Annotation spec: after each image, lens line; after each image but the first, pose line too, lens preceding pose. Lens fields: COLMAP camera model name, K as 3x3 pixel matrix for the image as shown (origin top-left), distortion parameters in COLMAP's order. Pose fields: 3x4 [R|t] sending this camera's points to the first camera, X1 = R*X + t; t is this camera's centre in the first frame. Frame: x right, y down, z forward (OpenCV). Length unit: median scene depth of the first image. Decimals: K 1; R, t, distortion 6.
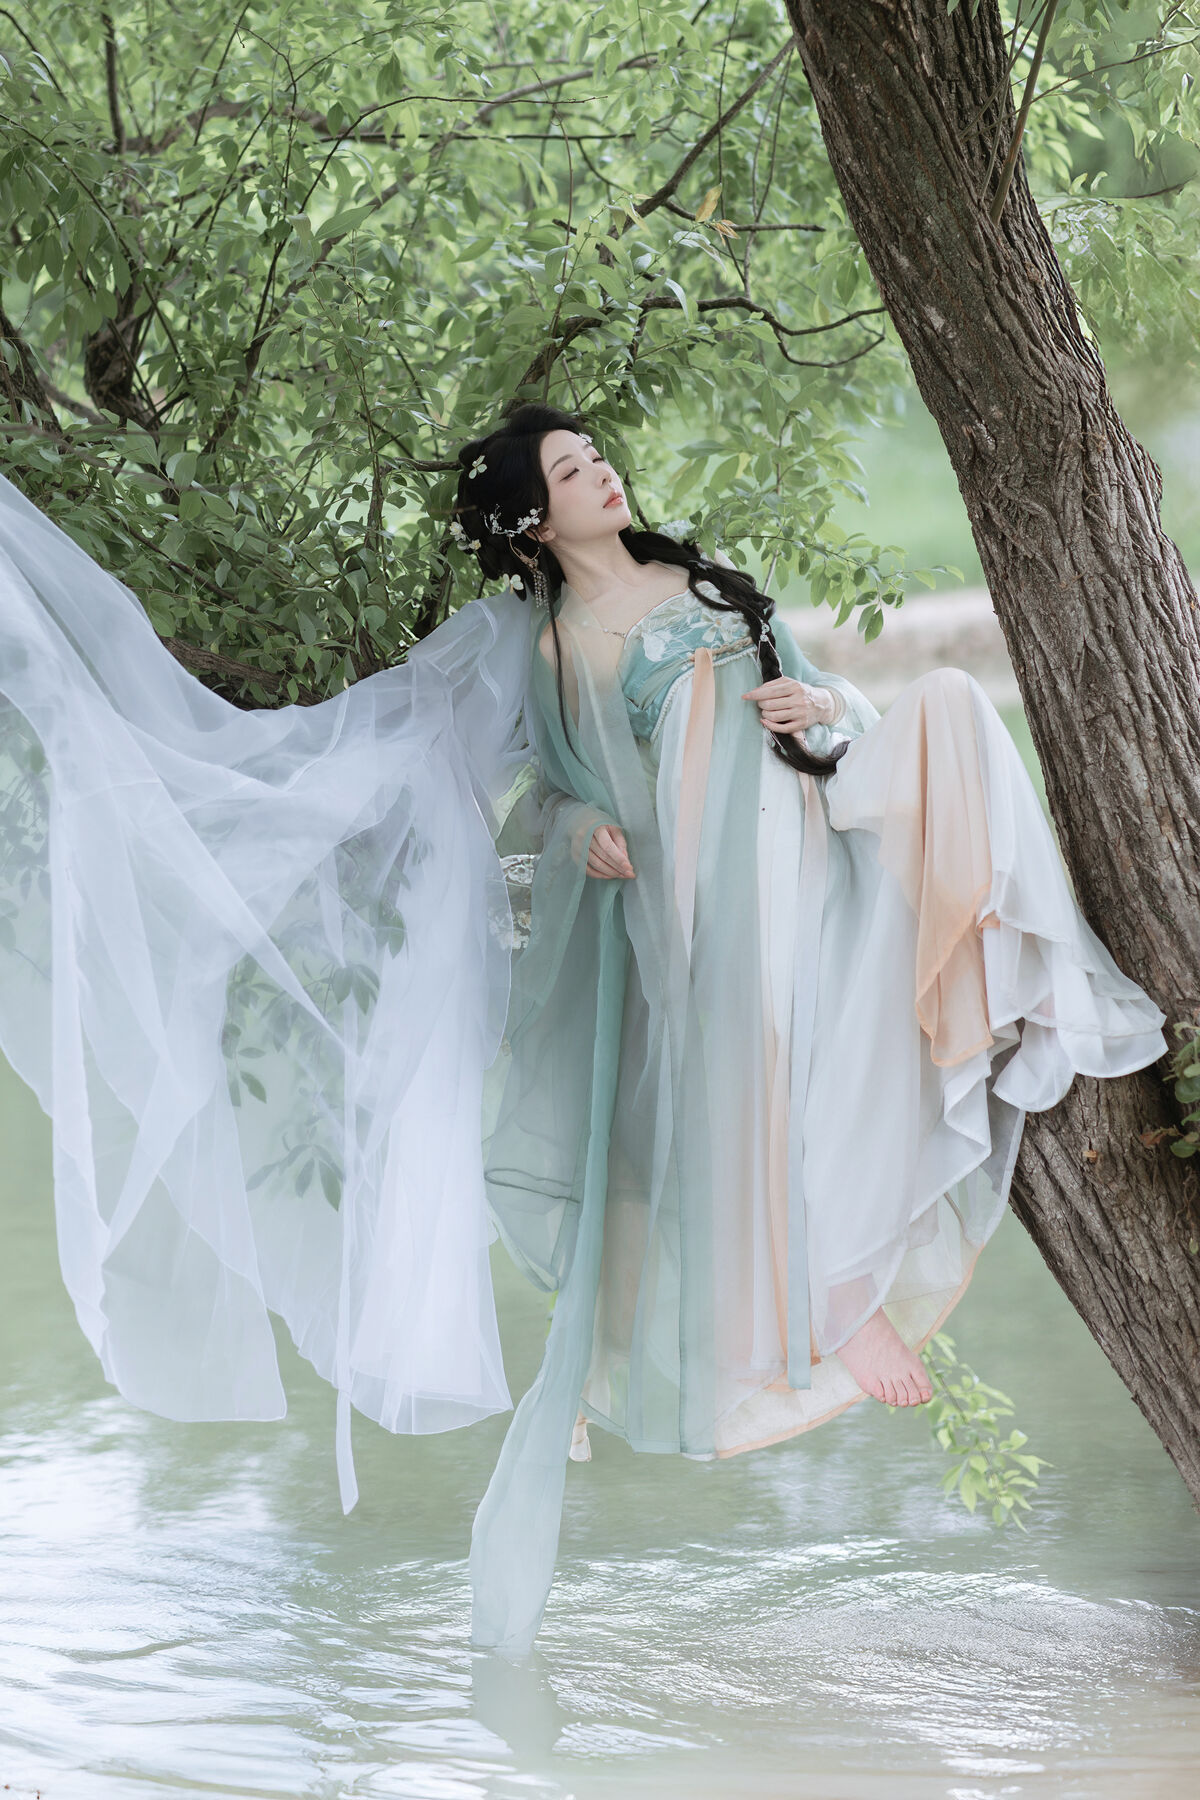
lens RADIAL K [[4474.1, 0, 577.3], [0, 4474.1, 666.8], [0, 0, 1]] dist [0.028481, 0.000000]
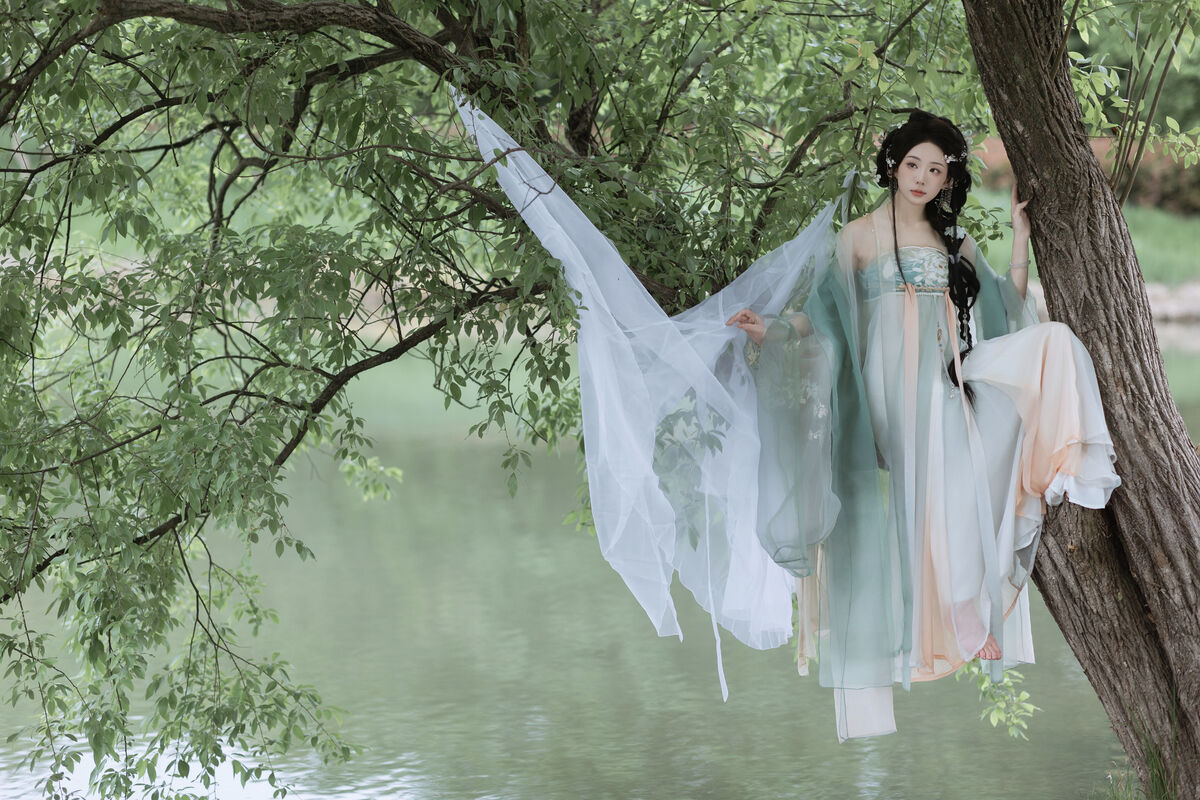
lens RADIAL K [[2982.7, 0, 600.0], [0, 2982.7, 395.6], [0, 0, 1]] dist [0.028481, 0.000000]
pose [[0.997454, 0.060377, -0.037956, -0.047950], [-0.059397, 0.997884, 0.026438, 0.017350], [0.039472, -0.024116, 0.998930, -0.333113]]
